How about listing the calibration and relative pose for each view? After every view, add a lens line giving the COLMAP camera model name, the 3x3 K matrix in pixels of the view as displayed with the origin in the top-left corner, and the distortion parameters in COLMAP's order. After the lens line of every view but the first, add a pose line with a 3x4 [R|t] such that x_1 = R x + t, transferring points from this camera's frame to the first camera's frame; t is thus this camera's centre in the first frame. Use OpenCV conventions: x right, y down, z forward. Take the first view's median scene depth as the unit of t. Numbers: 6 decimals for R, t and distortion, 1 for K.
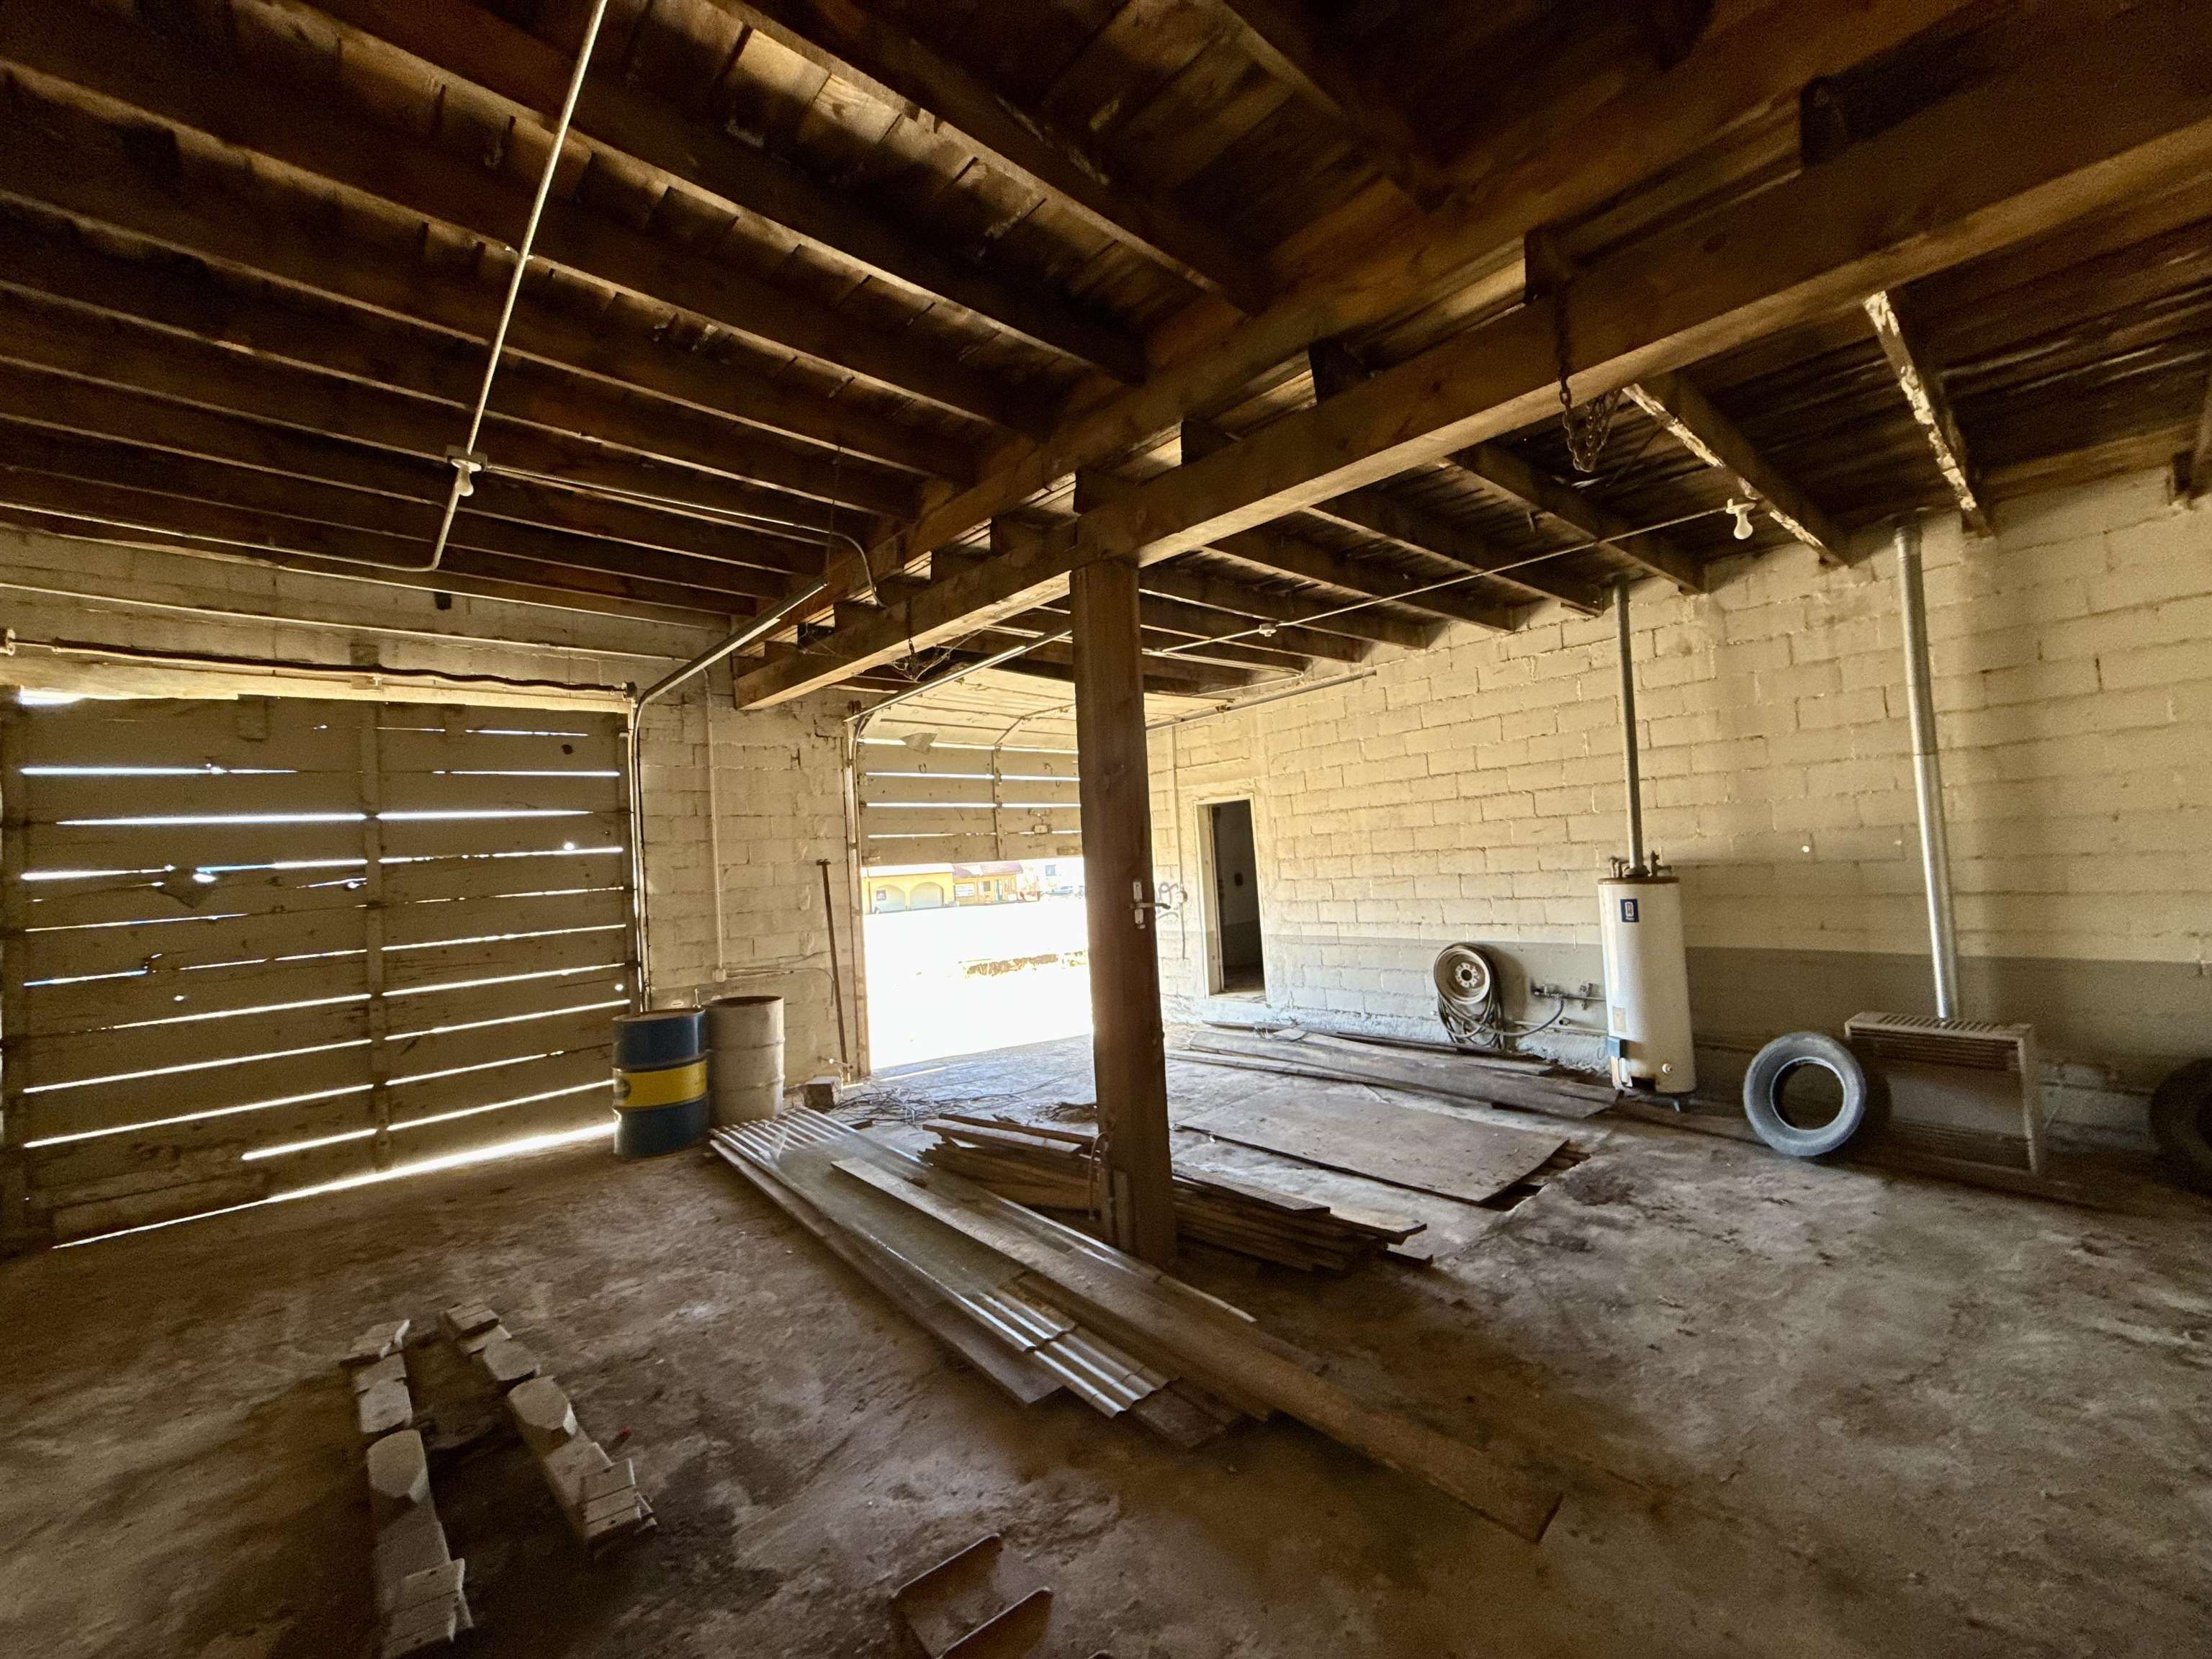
lens RADIAL K [[877.4, 0, 1101.8], [0, 877.4, 832.4], [0, 0, 1]] dist [-0.000688, -0.000350]
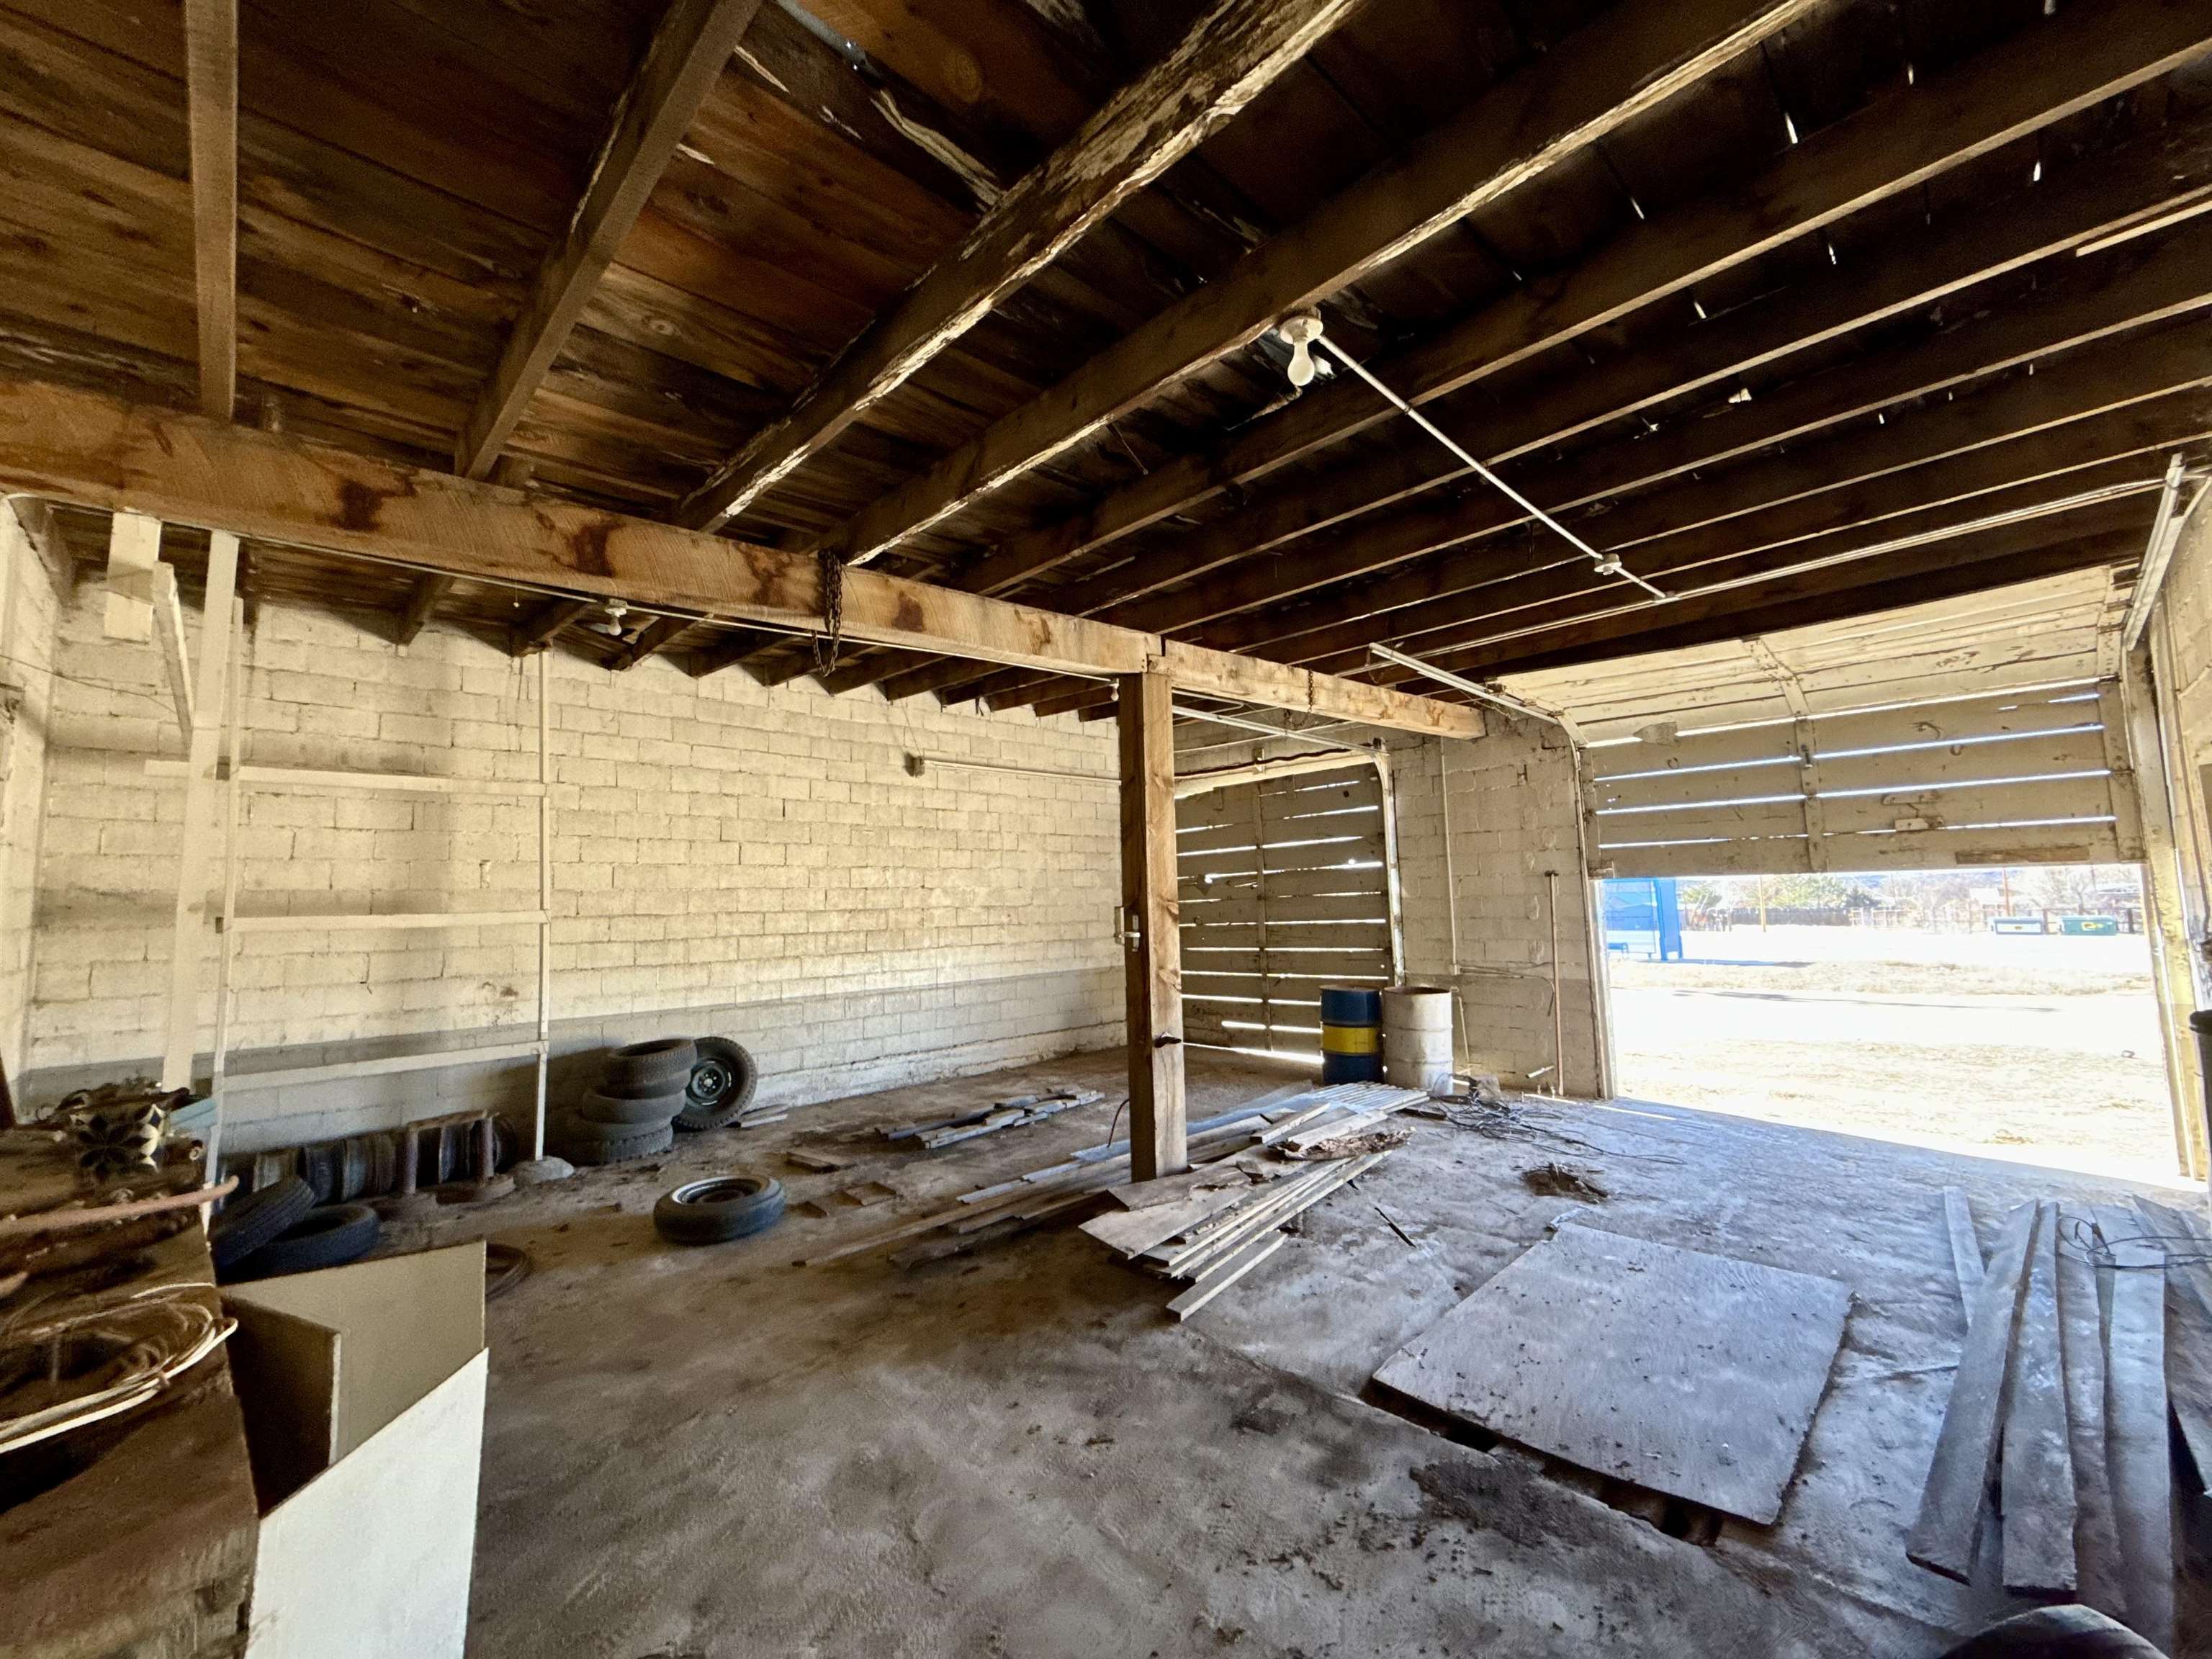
lens RADIAL K [[877.4, 0, 1091.6], [0, 877.4, 829.0], [0, 0, 1]] dist [-0.000688, -0.000350]
pose [[0.055422, -0.026763, -0.998104, 1.008545], [0.056474, 0.998124, -0.023628, -0.035414], [0.996865, -0.055057, 0.056829, 0.639772]]
